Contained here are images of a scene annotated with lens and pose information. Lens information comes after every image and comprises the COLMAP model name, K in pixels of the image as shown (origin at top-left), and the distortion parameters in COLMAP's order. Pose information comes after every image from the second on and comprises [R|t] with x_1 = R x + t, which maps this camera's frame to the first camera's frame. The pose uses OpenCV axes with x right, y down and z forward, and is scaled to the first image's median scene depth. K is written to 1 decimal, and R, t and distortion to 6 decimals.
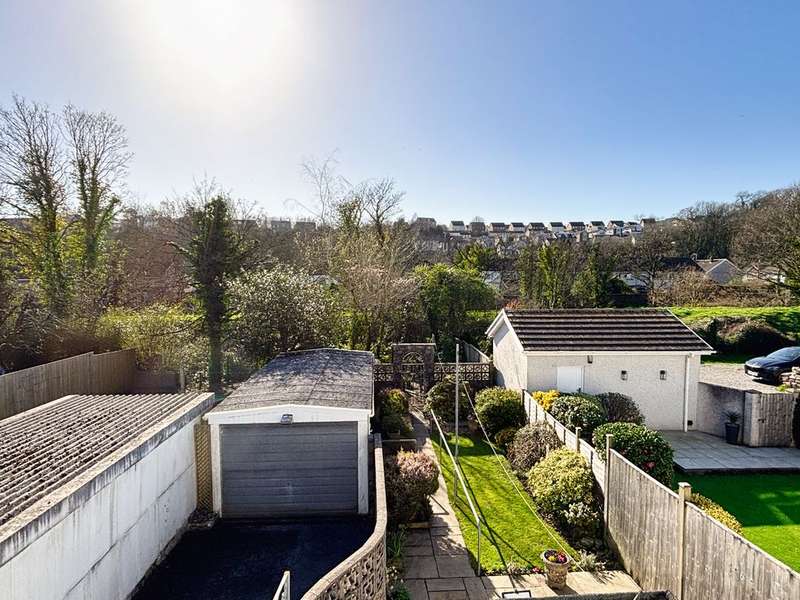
lens RADIAL K [[436.7, 0, 396.4], [0, 436.7, 299.6], [0, 0, 1]] dist [-0.001445, -0.000140]
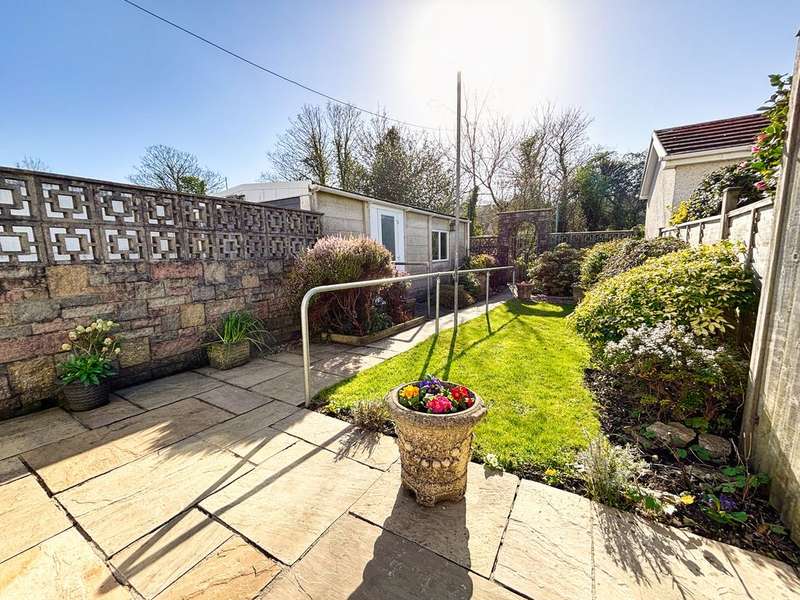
lens RADIAL K [[321.5, 0, 402.3], [0, 321.5, 296.5], [0, 0, 1]] dist [-0.001457, -0.000001]
pose [[0.836016, 0.063803, -0.544983, 0.360098], [-0.014297, 0.995412, 0.094605, 0.396300], [0.548518, -0.071300, 0.833093, 0.641783]]
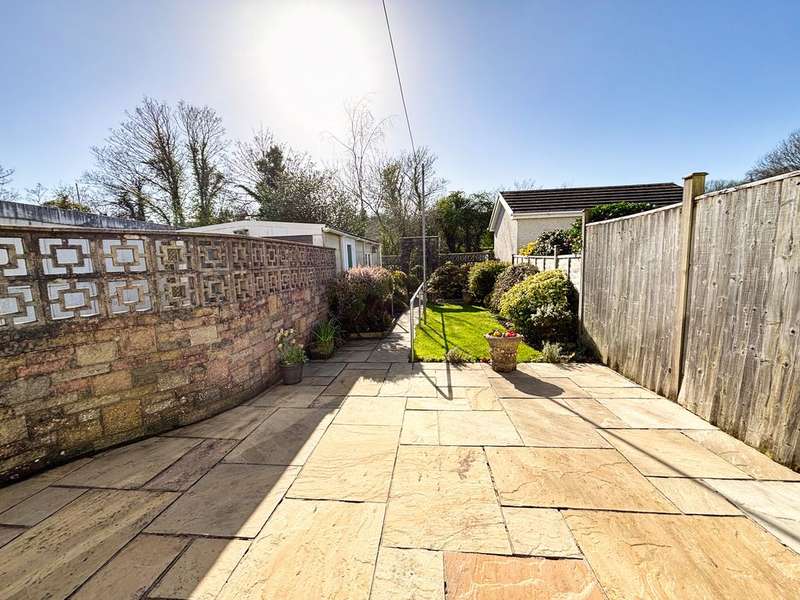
lens RADIAL K [[321.5, 0, 400.0], [0, 321.5, 296.6], [0, 0, 1]] dist [-0.001457, -0.000001]
pose [[0.988688, -0.010046, -0.149648, 0.211398], [0.019765, 0.997780, 0.063602, 0.377958], [0.148676, -0.065841, 0.986692, 0.320167]]
